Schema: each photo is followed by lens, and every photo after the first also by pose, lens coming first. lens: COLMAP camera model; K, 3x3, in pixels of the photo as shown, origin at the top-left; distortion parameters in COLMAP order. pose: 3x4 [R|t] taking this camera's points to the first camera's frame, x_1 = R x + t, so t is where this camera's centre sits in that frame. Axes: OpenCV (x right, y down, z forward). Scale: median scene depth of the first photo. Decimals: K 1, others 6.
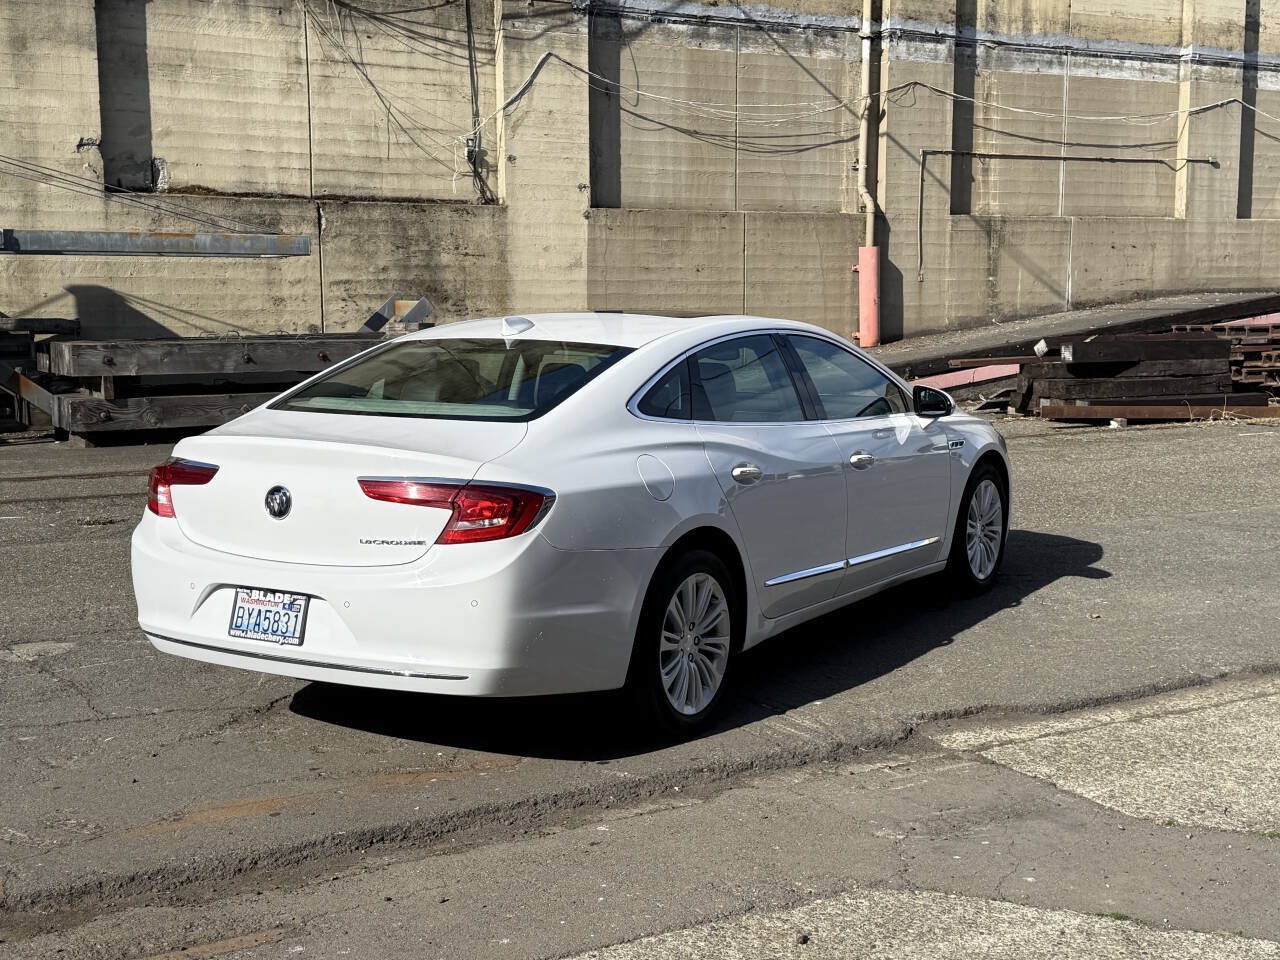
lens RADIAL K [[1639.6, 0, 640.0], [0, 1639.6, 480.0], [0, 0, 1]] dist [0.206515, -0.462936]
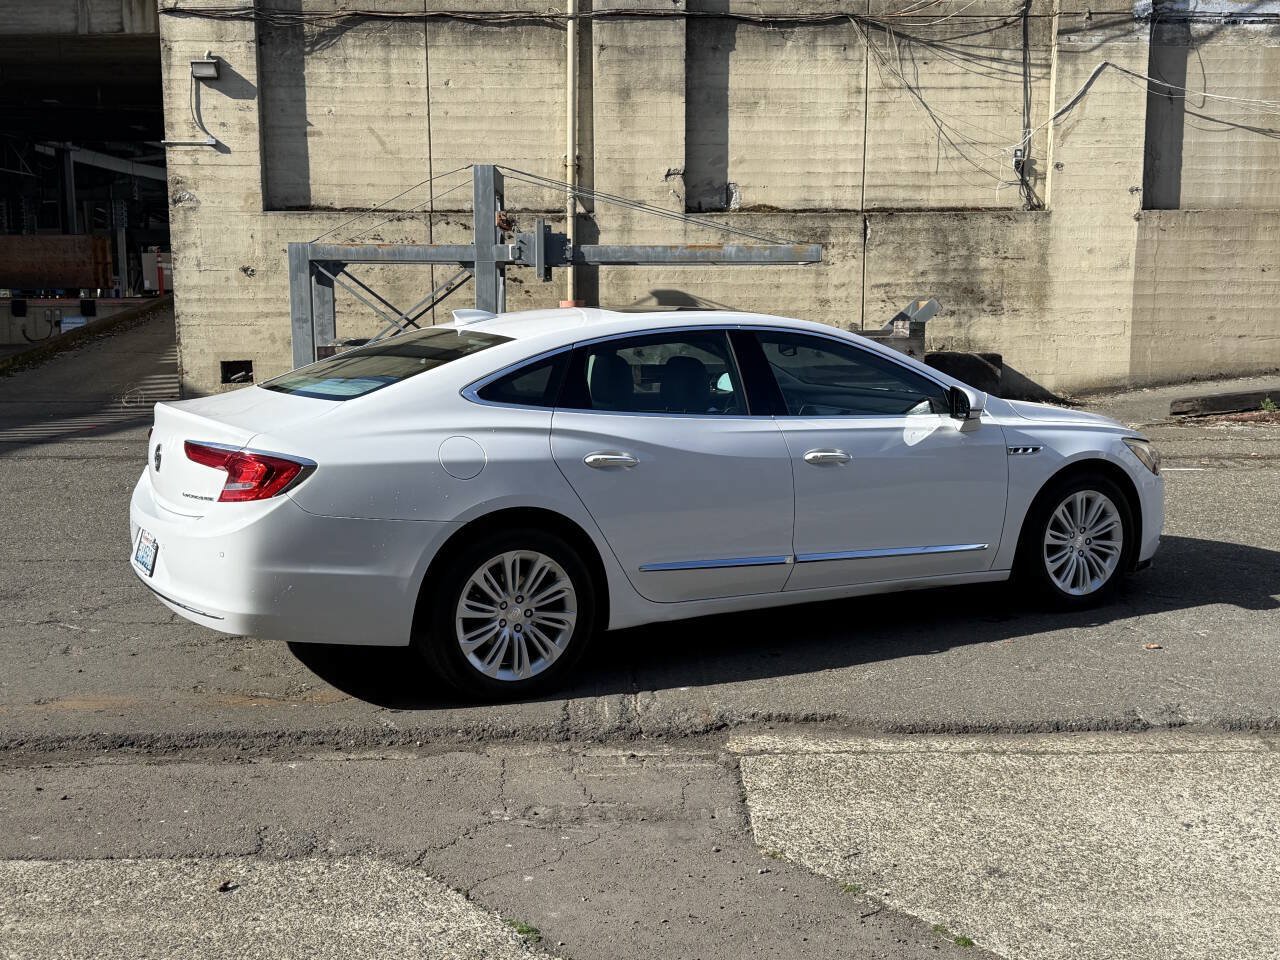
lens RADIAL K [[1425.2, 0, 640.0], [0, 1425.2, 480.0], [0, 0, 1]] dist [0.208630, -0.461277]
pose [[0.870779, 0.066954, -0.487094, 0.155625], [-0.060344, 0.997748, 0.029269, -0.005852], [0.487957, 0.003907, 0.872859, 0.063041]]
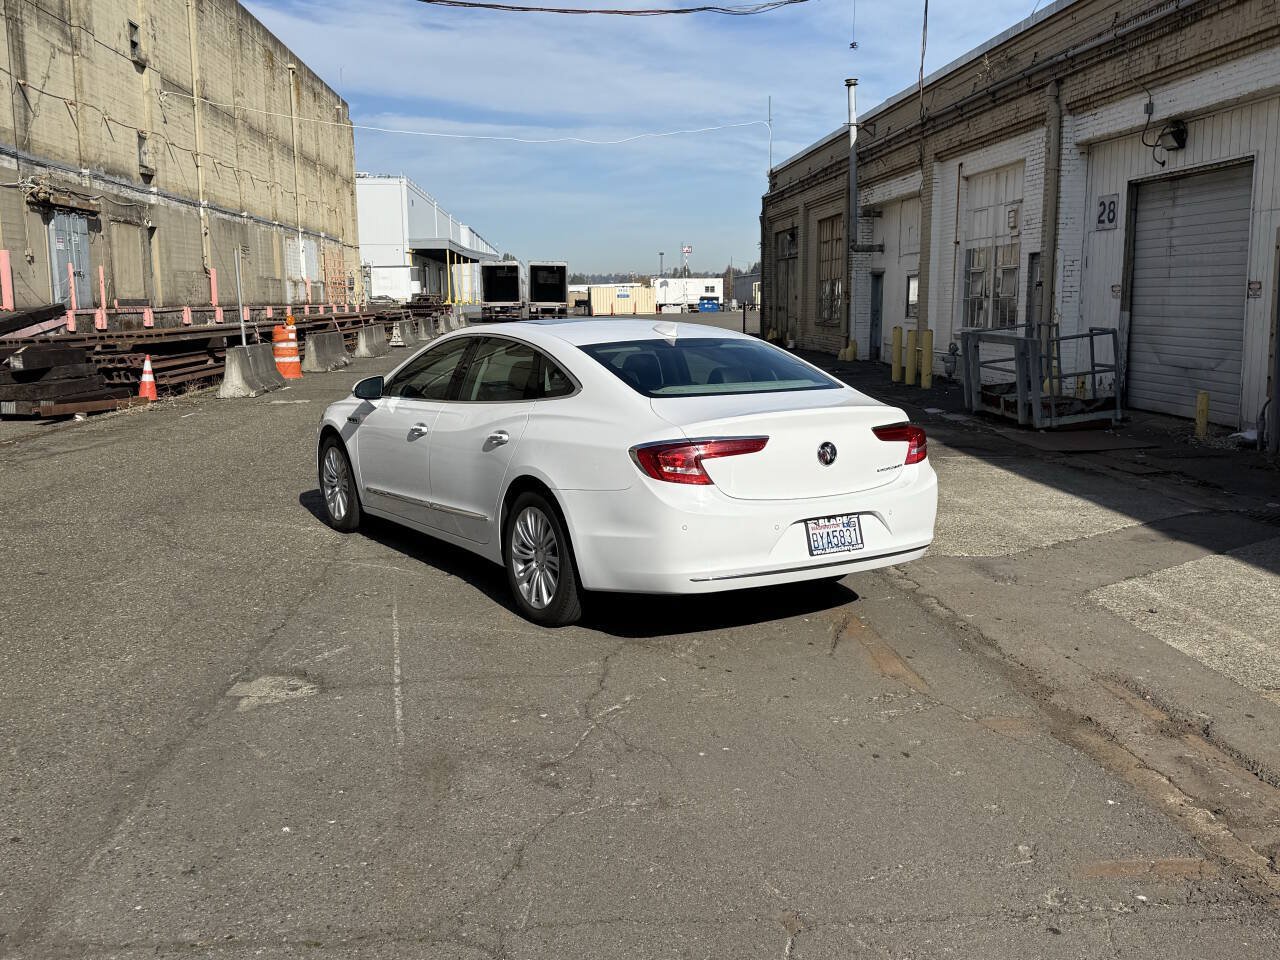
lens RADIAL K [[1256.1, 0, 640.0], [0, 1256.1, 480.0], [0, 0, 1]] dist [0.143220, -0.280384]
pose [[0.437709, -0.127517, 0.890028, -0.318056], [0.112591, 0.989873, 0.086451, -0.019042], [-0.892039, 0.062369, 0.447634, 0.171680]]
